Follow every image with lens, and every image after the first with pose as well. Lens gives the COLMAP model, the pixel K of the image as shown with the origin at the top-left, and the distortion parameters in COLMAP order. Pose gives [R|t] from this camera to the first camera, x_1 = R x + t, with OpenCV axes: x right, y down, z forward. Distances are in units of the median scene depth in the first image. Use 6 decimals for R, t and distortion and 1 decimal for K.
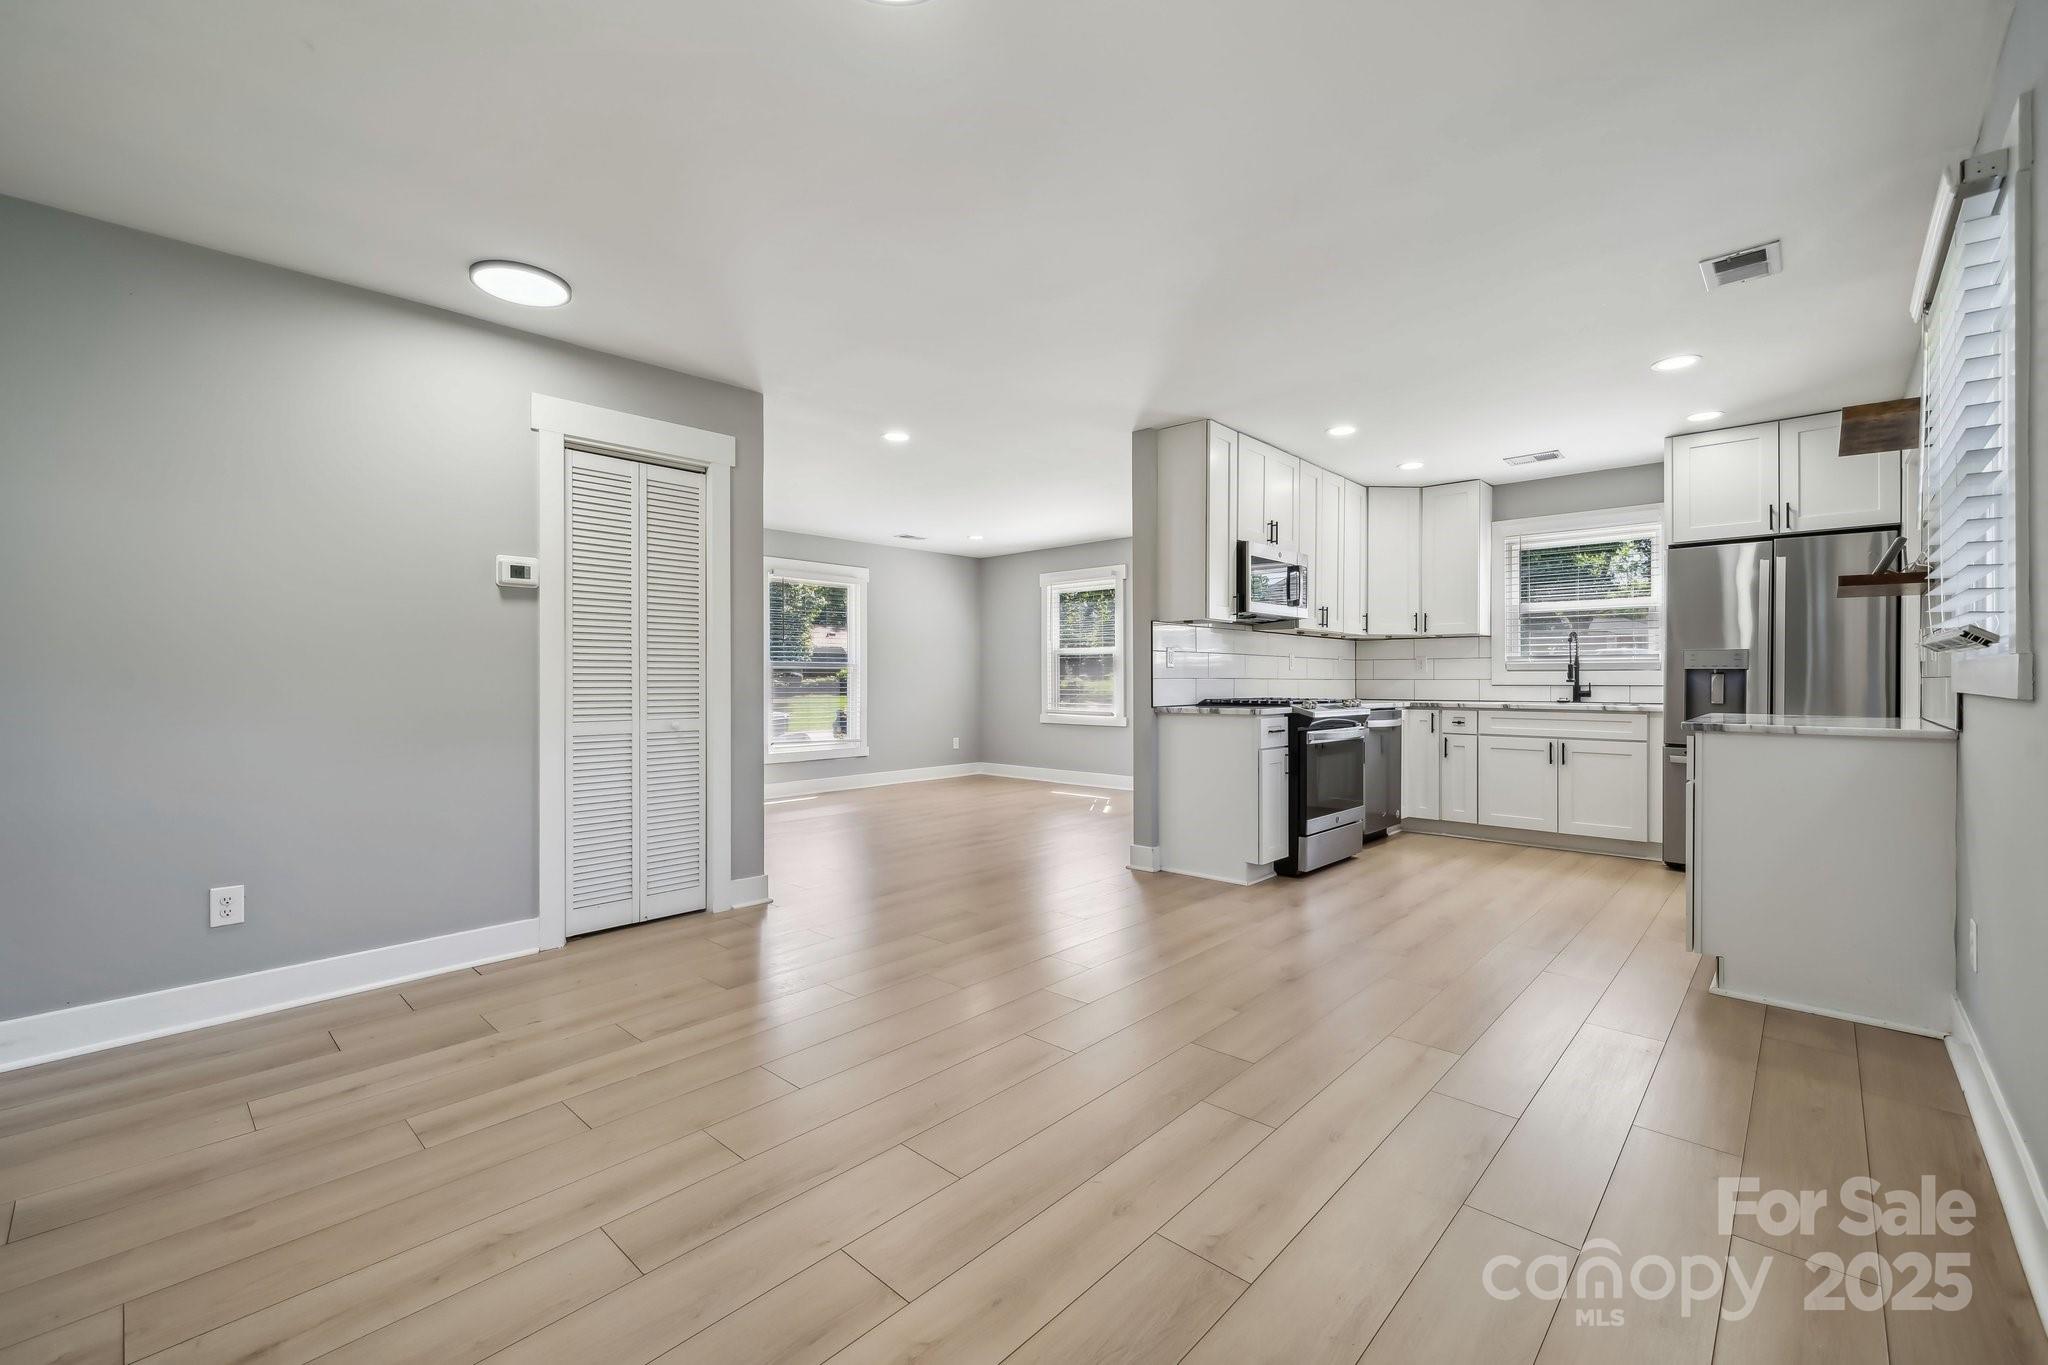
lens RADIAL K [[850.8, 0, 1029.3], [0, 850.8, 680.5], [0, 0, 1]] dist [-0.000390, -0.000061]
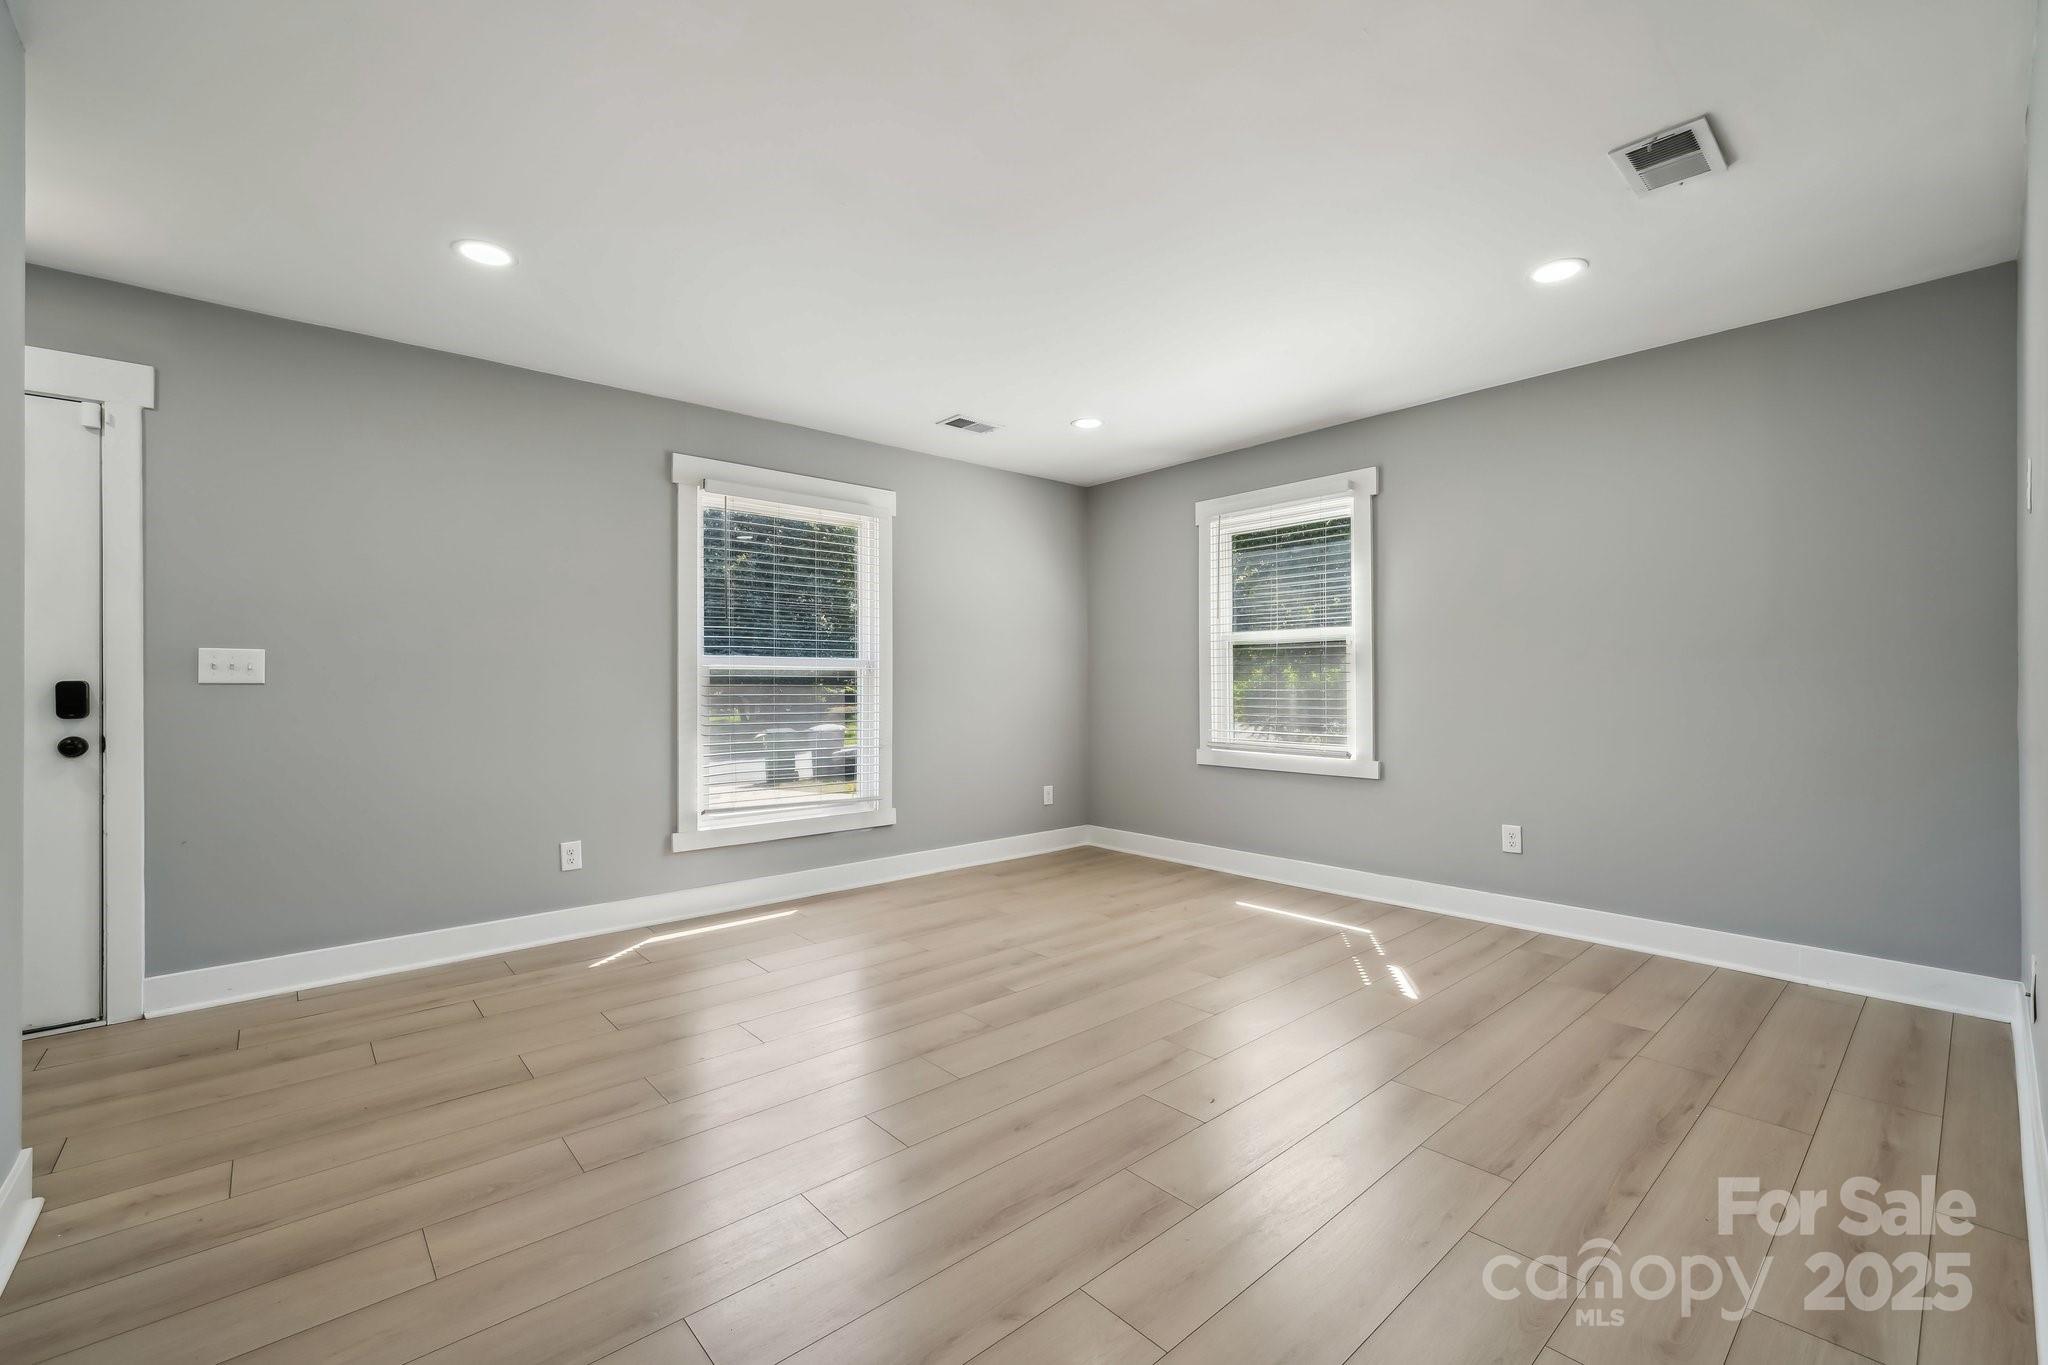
lens RADIAL K [[850.8, 0, 1029.3], [0, 850.8, 680.5], [0, 0, 1]] dist [-0.000390, -0.000061]
pose [[0.995780, -0.002119, -0.091751, -0.050811], [0.001560, 0.999980, -0.006163, -0.003149], [0.091762, 0.005994, 0.995763, 0.464551]]
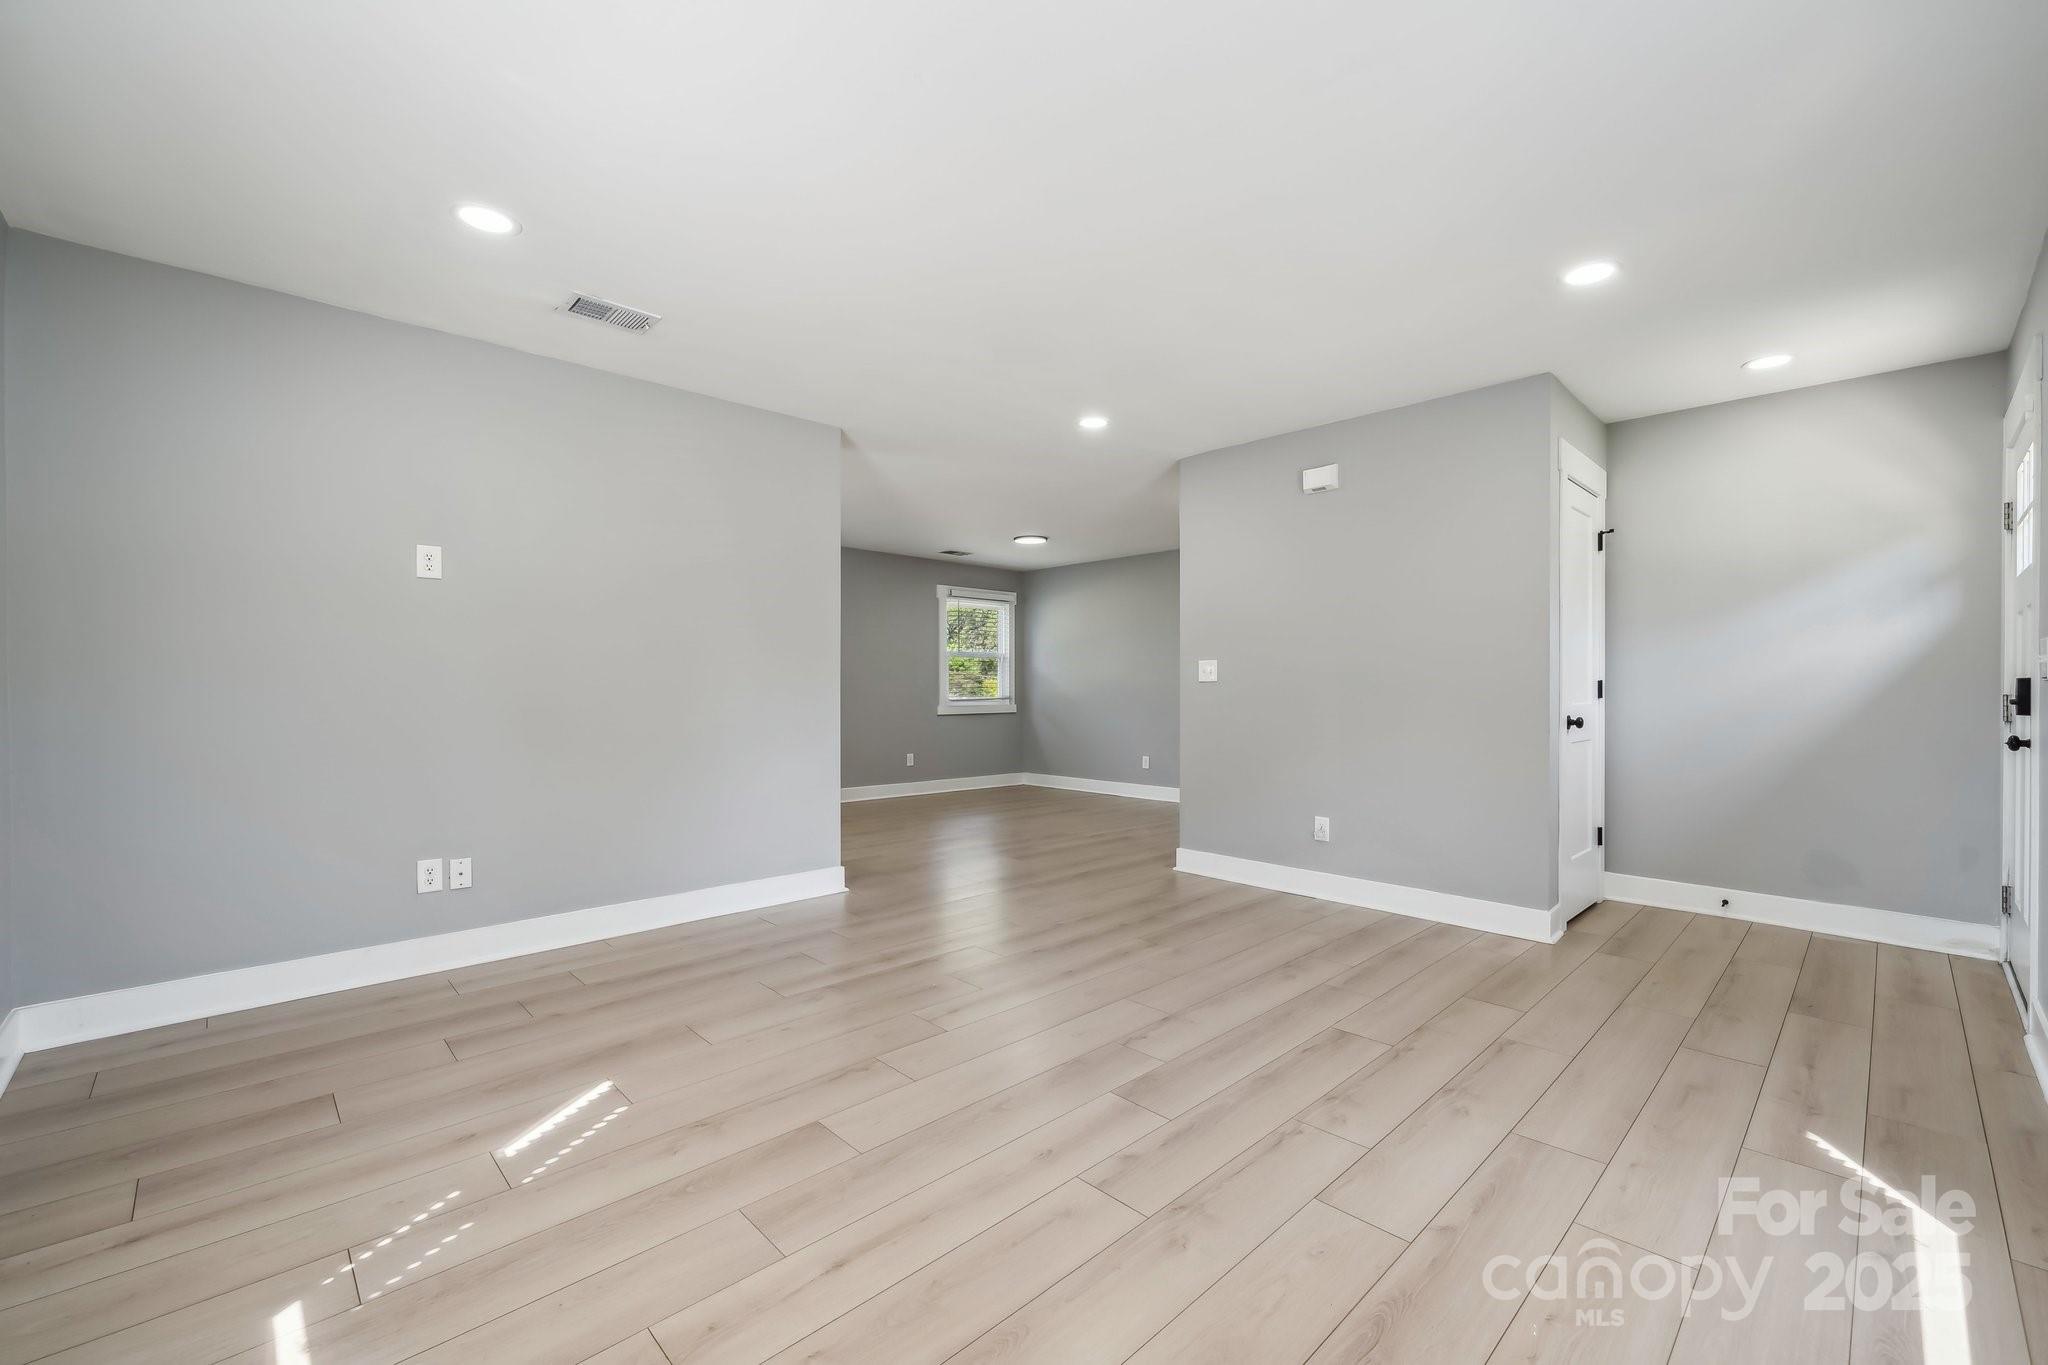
lens RADIAL K [[837.6, 0, 1028.8], [0, 837.6, 702.2], [0, 0, 1]] dist [-0.001688, -0.000146]
pose [[-0.998799, 0.000924, 0.048982, -0.077766], [0.001734, 0.999862, 0.016512, -0.002458], [-0.048960, 0.016577, -0.998663, 1.109519]]
